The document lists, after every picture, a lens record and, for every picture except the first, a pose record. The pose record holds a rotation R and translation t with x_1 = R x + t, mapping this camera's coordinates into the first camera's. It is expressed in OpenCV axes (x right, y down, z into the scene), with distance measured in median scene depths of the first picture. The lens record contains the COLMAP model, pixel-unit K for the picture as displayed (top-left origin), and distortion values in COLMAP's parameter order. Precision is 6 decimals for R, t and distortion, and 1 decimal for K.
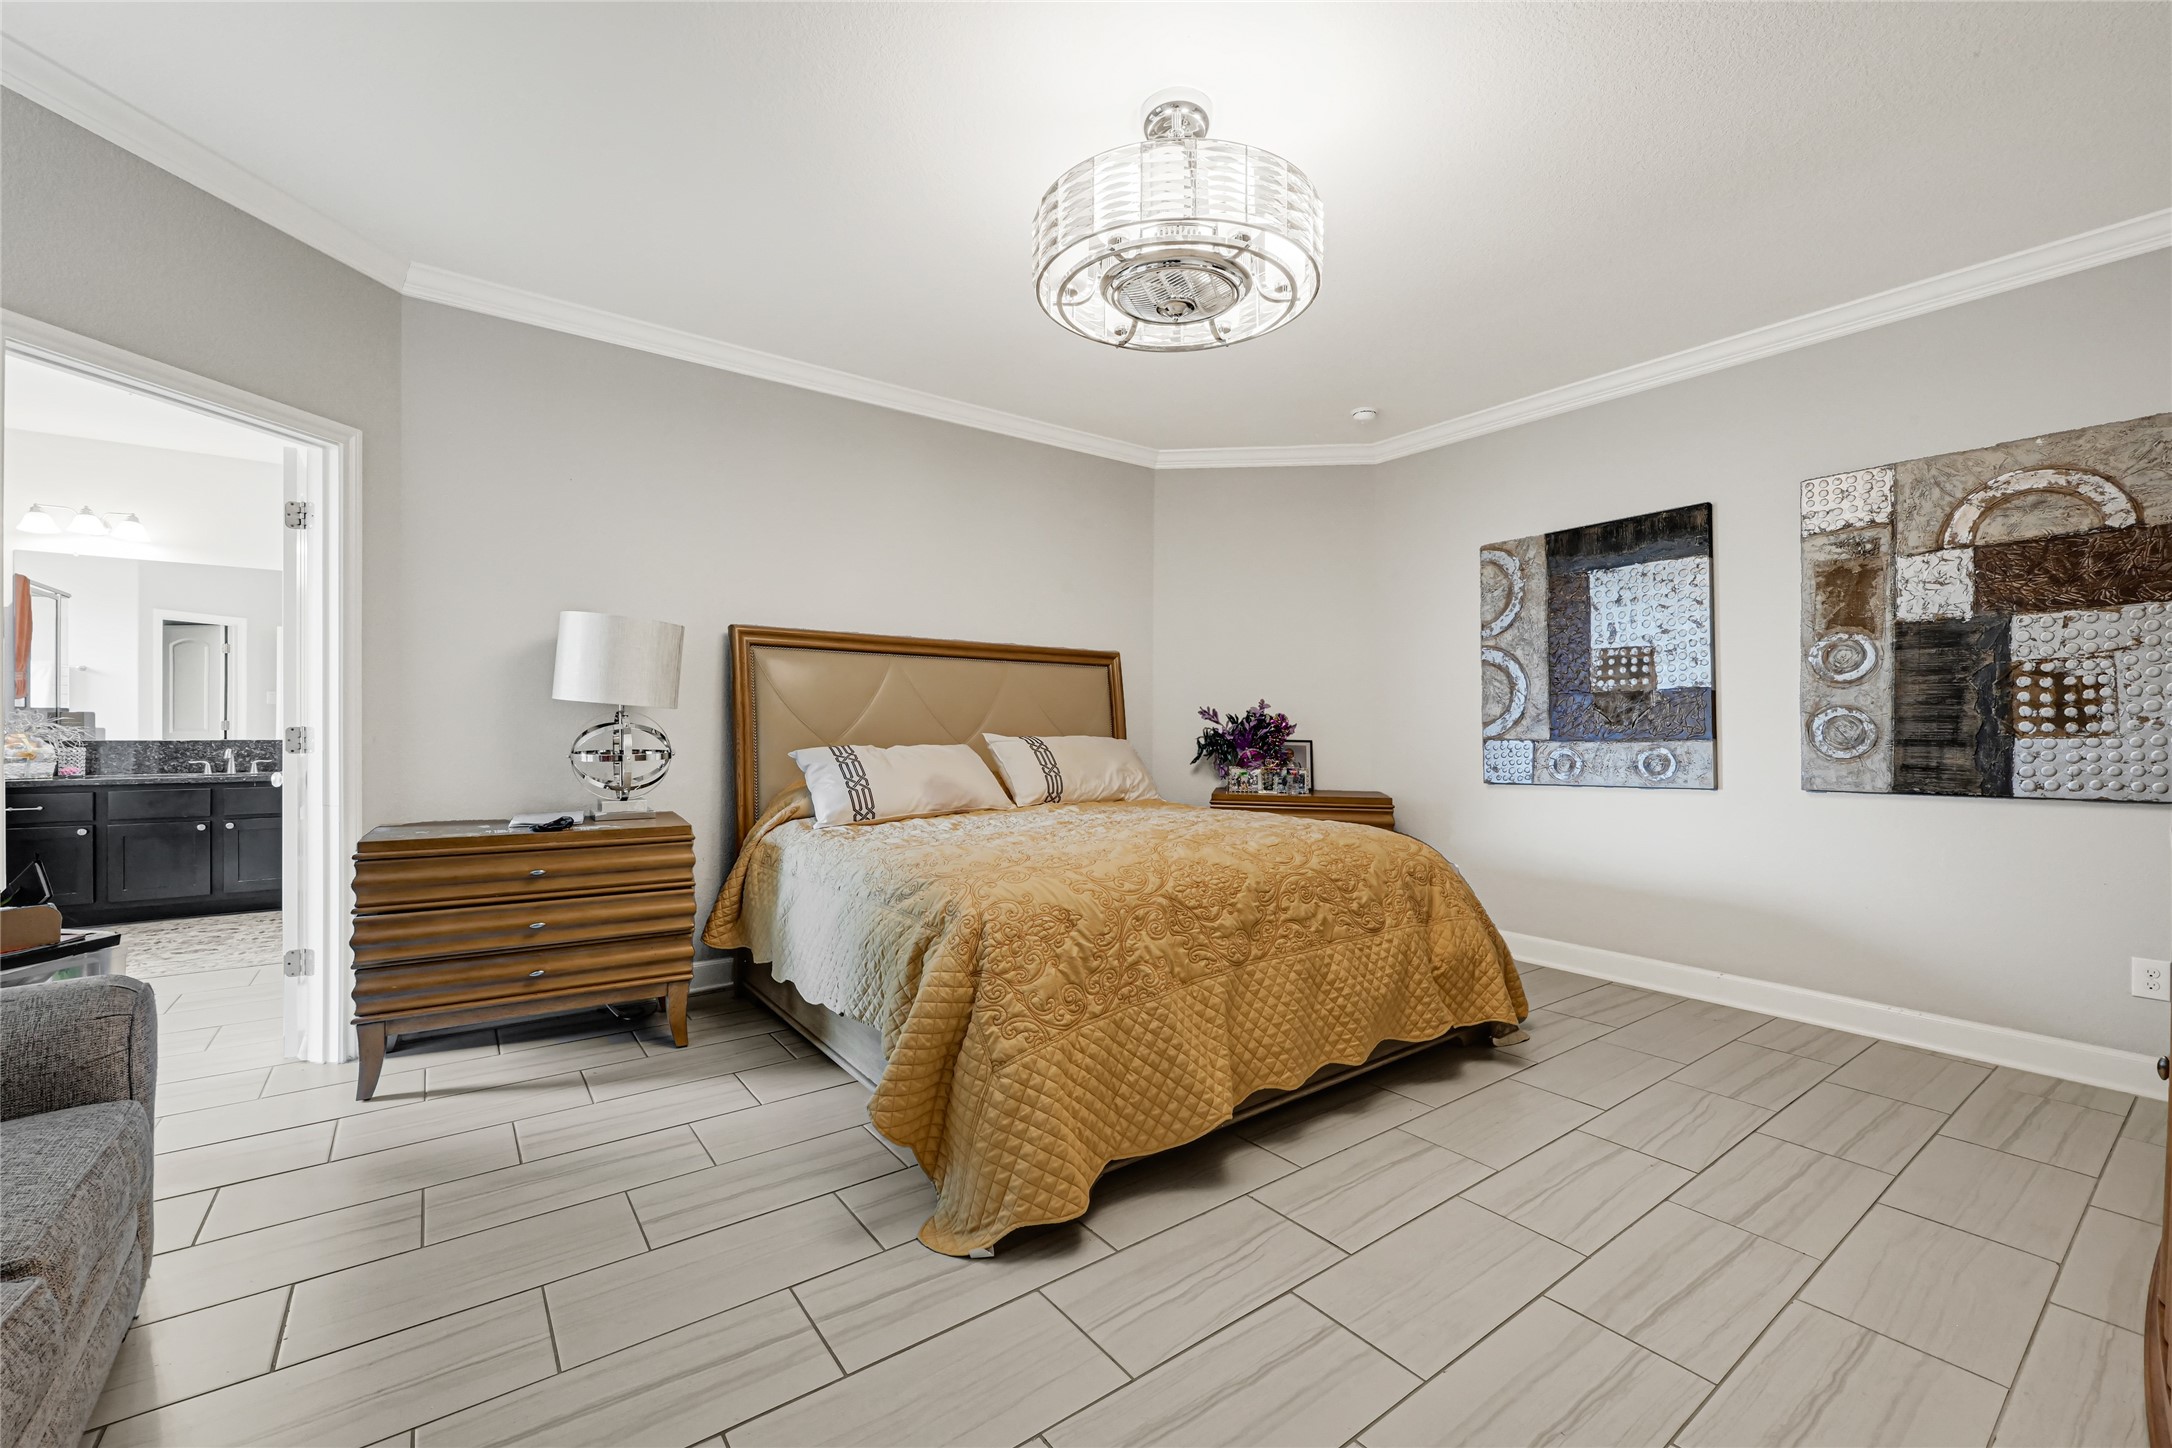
lens RADIAL K [[879.8, 0, 1090.4], [0, 879.8, 716.9], [0, 0, 1]] dist [0.001830, 0.000216]
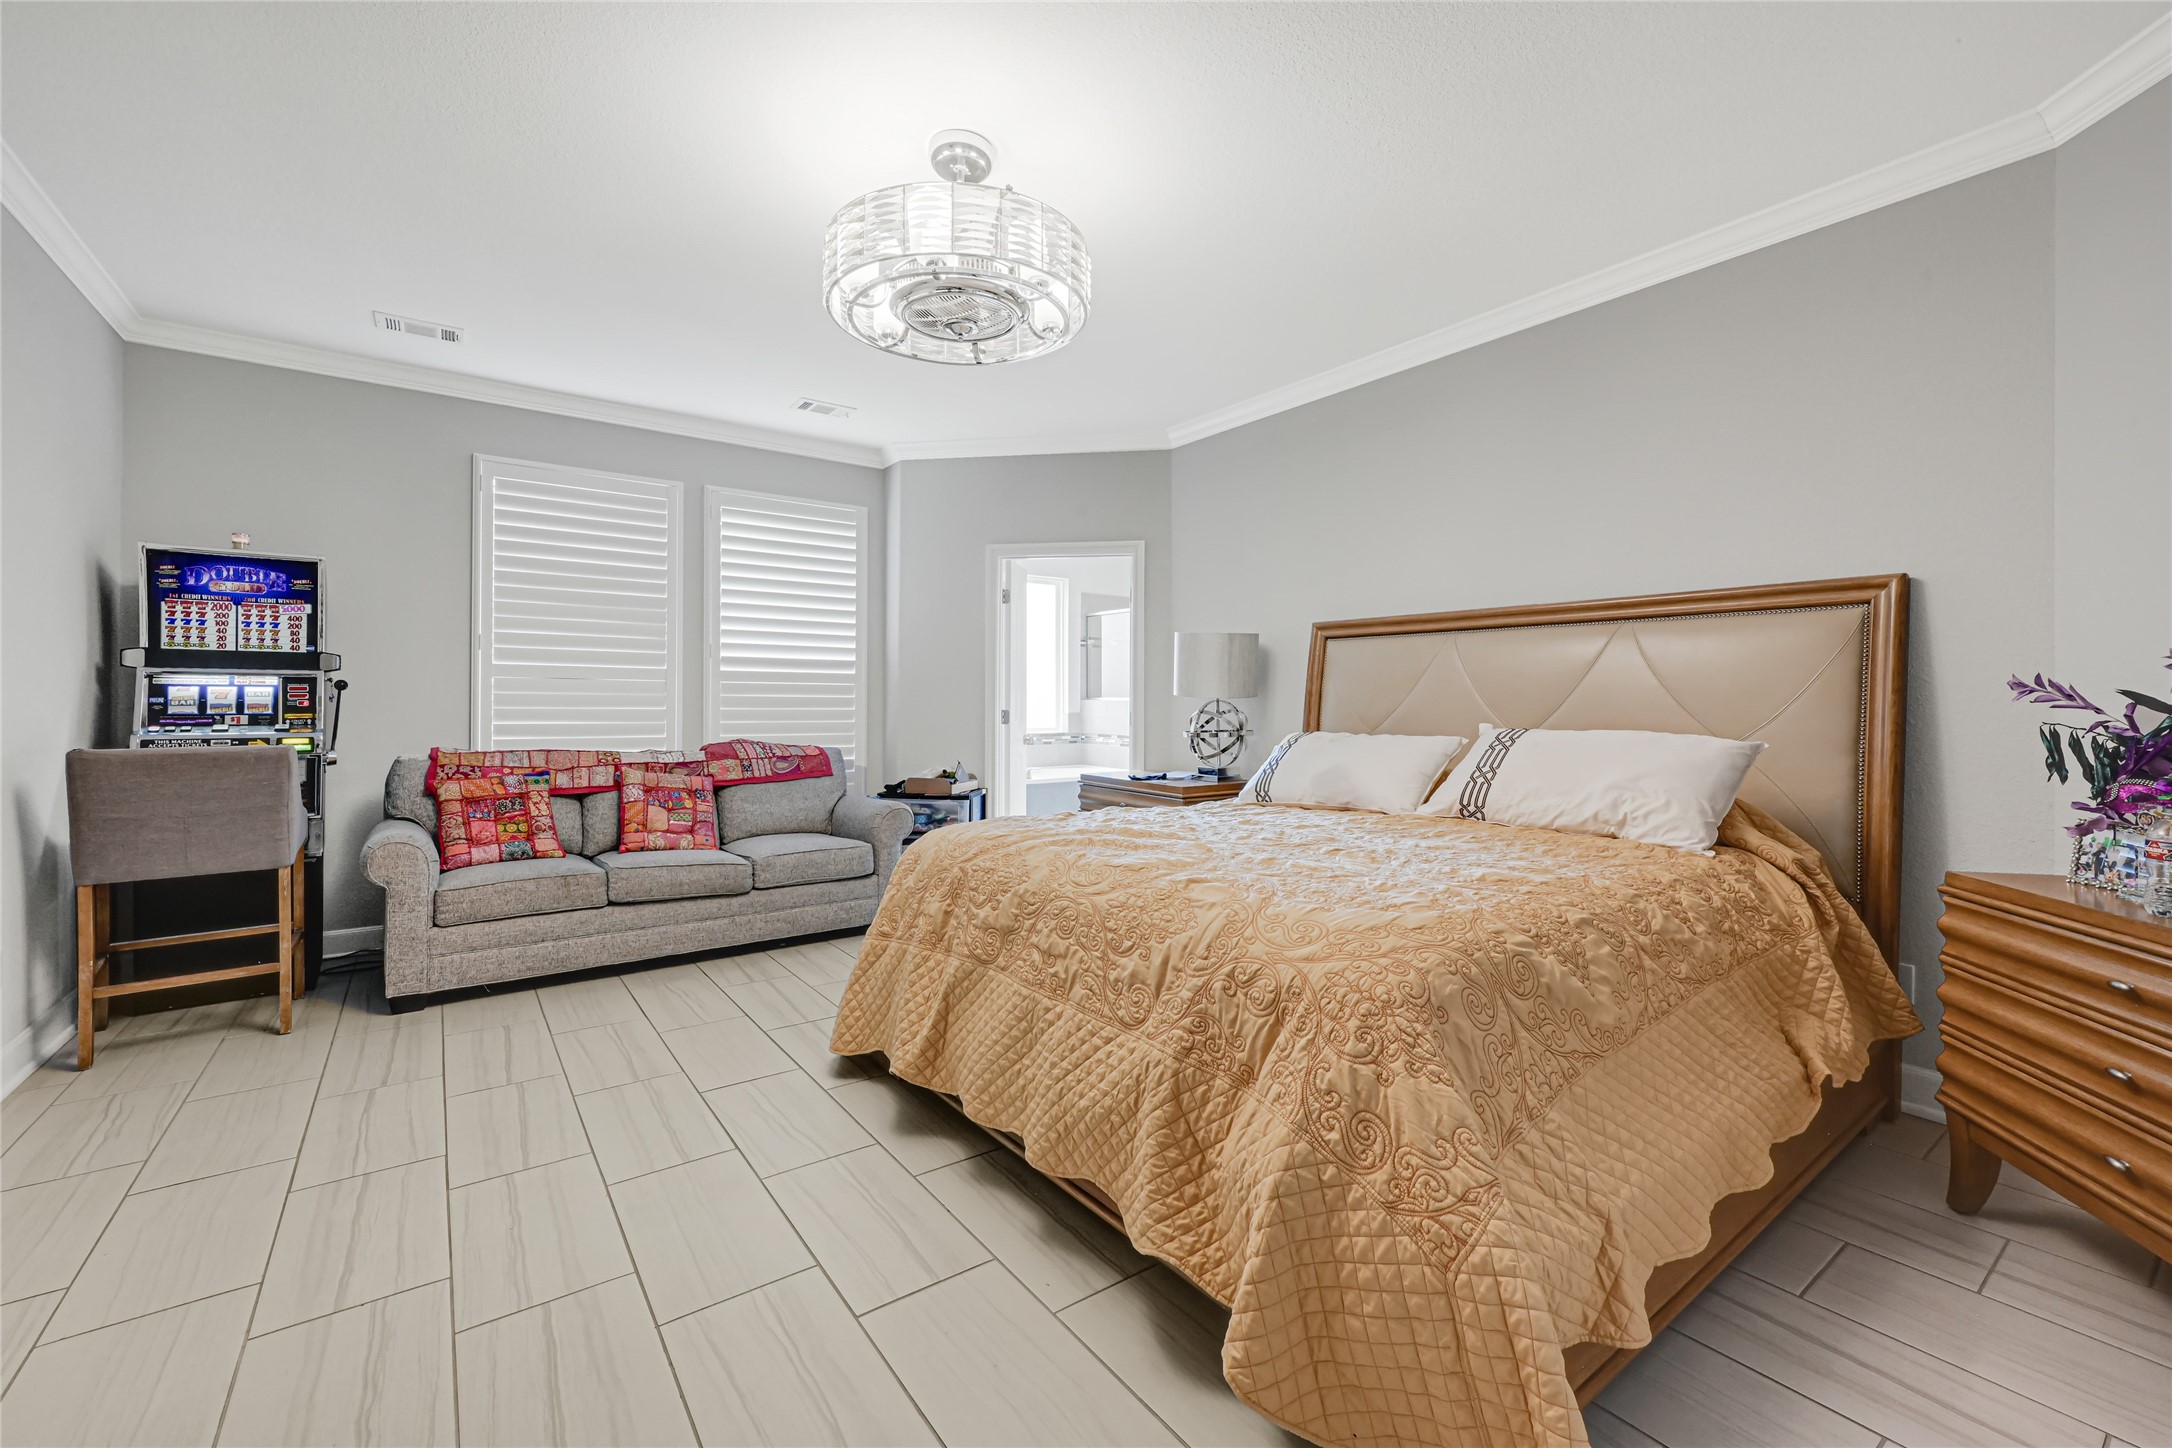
lens RADIAL K [[879.8, 0, 1090.4], [0, 879.8, 716.9], [0, 0, 1]] dist [0.001830, 0.000216]
pose [[-0.010841, 0.006620, -0.999919, 0.967911], [0.007328, 0.999952, 0.006541, 0.009052], [0.999914, -0.007257, -0.010889, 0.976121]]
